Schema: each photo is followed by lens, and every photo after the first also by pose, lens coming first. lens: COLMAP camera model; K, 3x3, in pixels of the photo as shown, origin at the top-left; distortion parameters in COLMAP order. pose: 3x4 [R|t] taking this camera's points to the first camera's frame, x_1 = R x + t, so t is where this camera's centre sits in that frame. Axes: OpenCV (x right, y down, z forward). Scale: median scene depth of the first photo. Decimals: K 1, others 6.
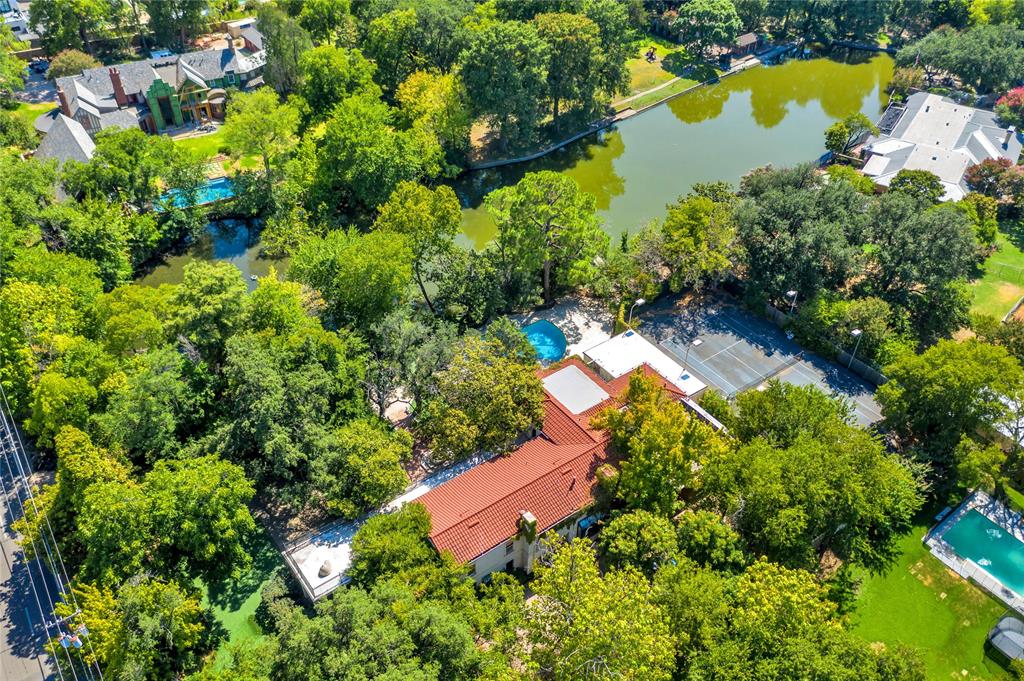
lens RADIAL K [[810.6, 0, 505.9], [0, 810.6, 337.7], [0, 0, 1]] dist [-0.032647, 0.010502]
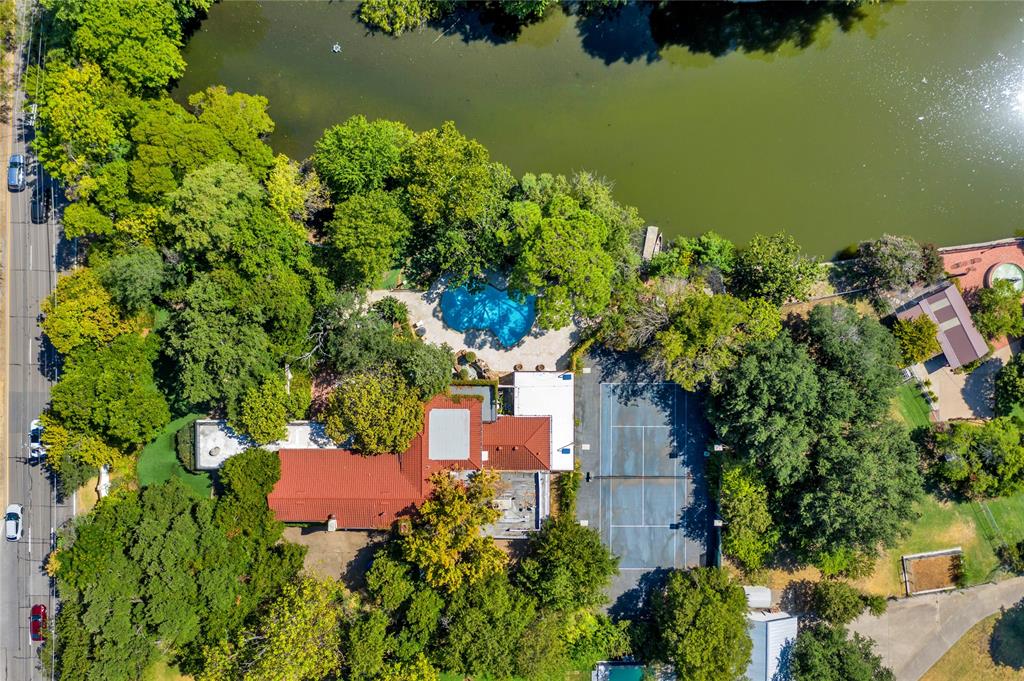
lens RADIAL K [[810.6, 0, 513.9], [0, 810.6, 338.6], [0, 0, 1]] dist [-0.032647, 0.010502]
pose [[0.808292, 0.588713, -0.009012, 0.079581], [-0.366822, 0.515494, 0.774407, -0.861370], [0.460549, -0.622641, 0.632623, 0.343919]]
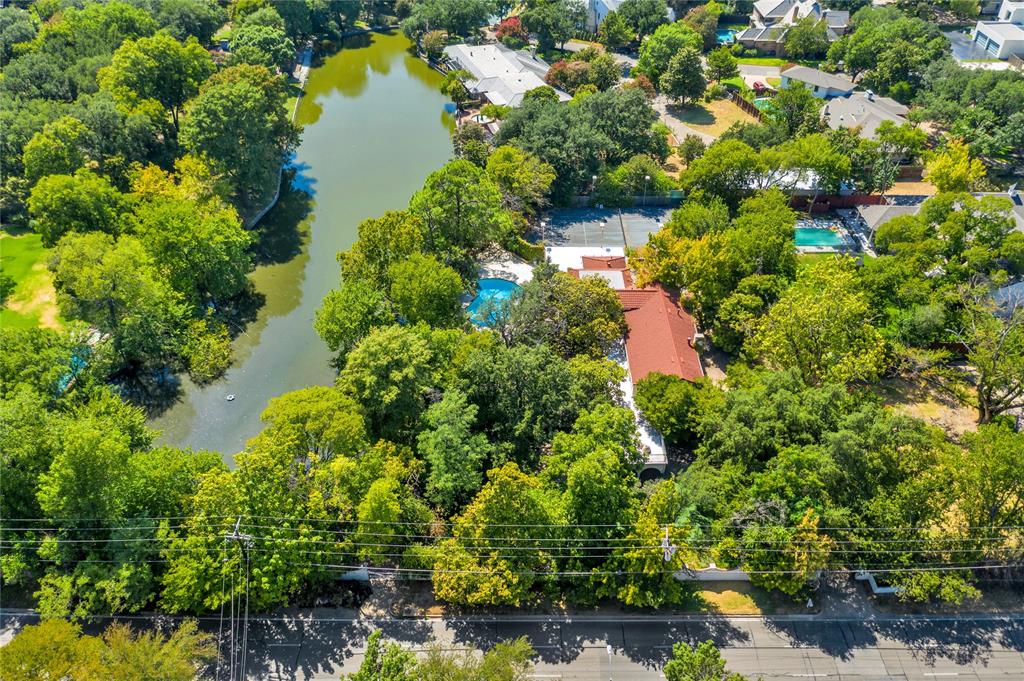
lens RADIAL K [[810.6, 0, 513.4], [0, 810.6, 339.4], [0, 0, 1]] dist [-0.032647, 0.010502]
pose [[0.585343, -0.506183, 0.633366, -0.833780], [0.513517, 0.835972, 0.193523, -0.176115], [-0.627434, 0.211967, 0.749264, 0.075861]]
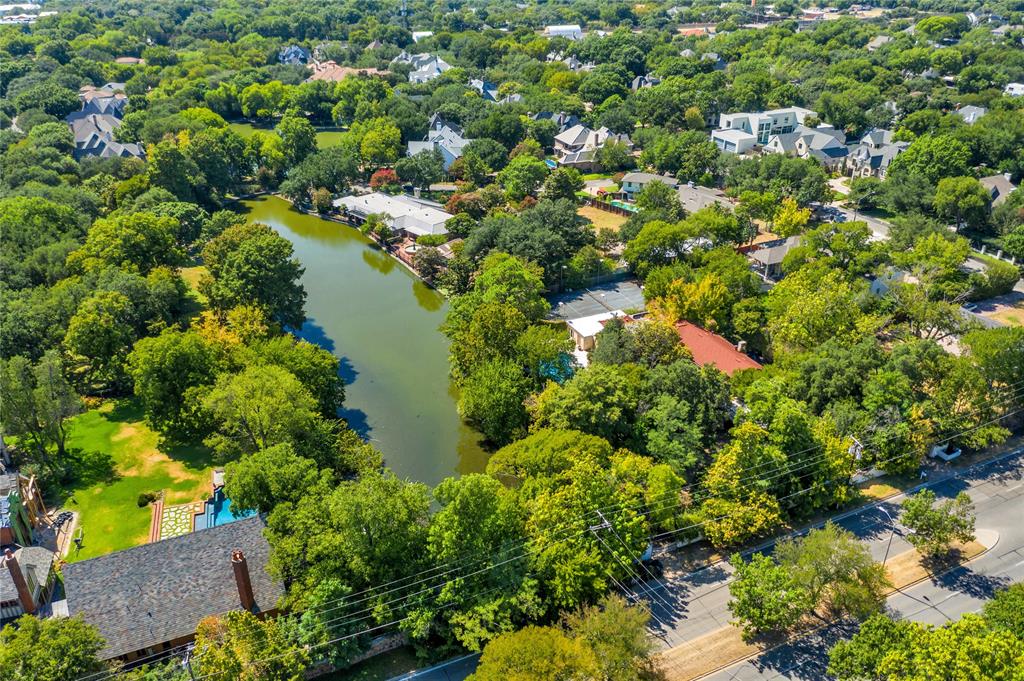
lens RADIAL K [[810.6, 0, 514.1], [0, 810.6, 339.0], [0, 0, 1]] dist [-0.032647, 0.010502]
pose [[0.187310, -0.457218, 0.869406, -1.363000], [0.622491, 0.739916, 0.255006, -0.488182], [-0.759881, 0.493432, 0.423208, 0.429658]]
